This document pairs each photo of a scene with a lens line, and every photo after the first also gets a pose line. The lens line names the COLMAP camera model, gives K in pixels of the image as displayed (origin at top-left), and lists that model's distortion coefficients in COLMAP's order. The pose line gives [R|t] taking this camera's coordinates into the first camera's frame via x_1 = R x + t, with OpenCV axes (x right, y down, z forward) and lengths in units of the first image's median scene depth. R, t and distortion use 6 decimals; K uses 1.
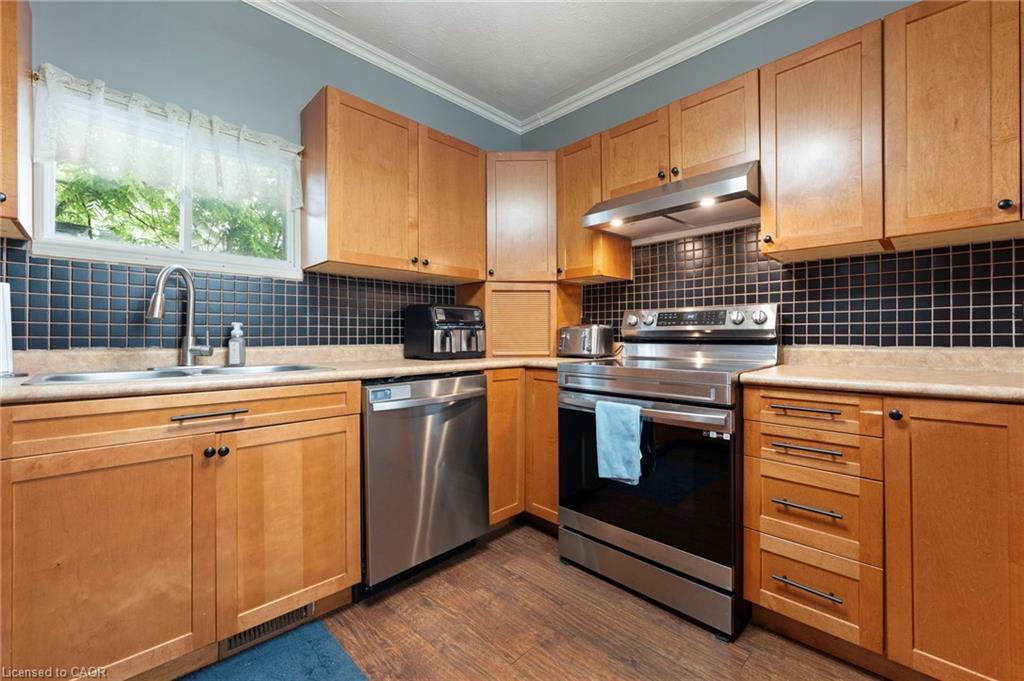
lens RADIAL K [[417.3, 0, 512.9], [0, 417.3, 335.4], [0, 0, 1]] dist [-0.003739, -0.000128]
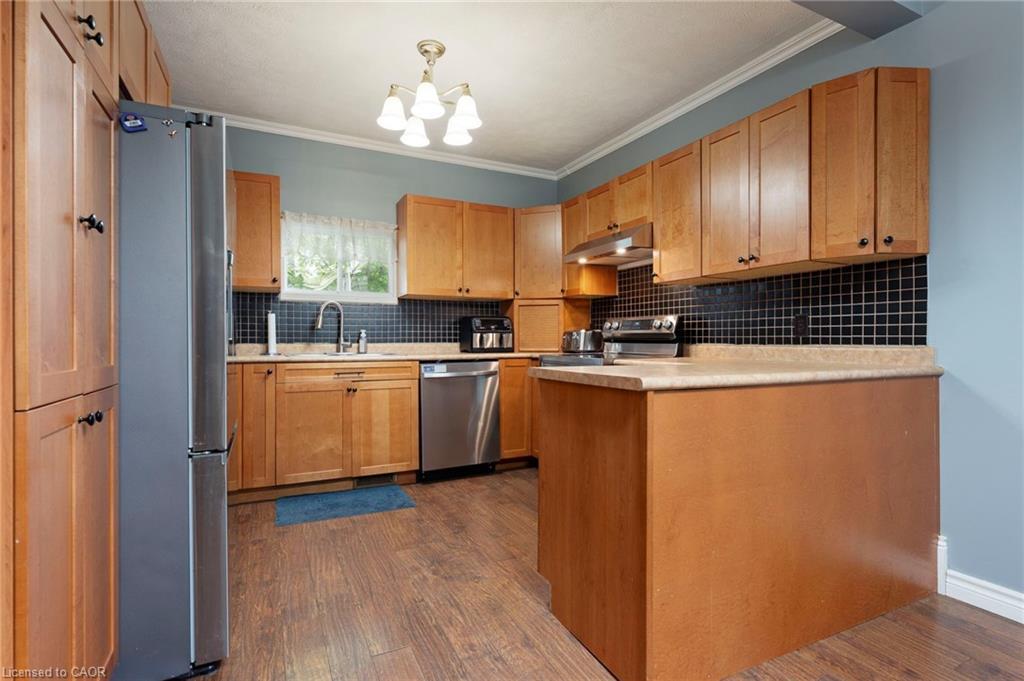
lens RADIAL K [[496.4, 0, 510.9], [0, 496.4, 342.1], [0, 0, 1]] dist [-0.000663, -0.000225]
pose [[0.945397, 0.003838, -0.325899, 0.623332], [-0.000322, 0.999941, 0.010844, -0.000633], [0.325922, -0.010147, 0.945342, -0.801009]]
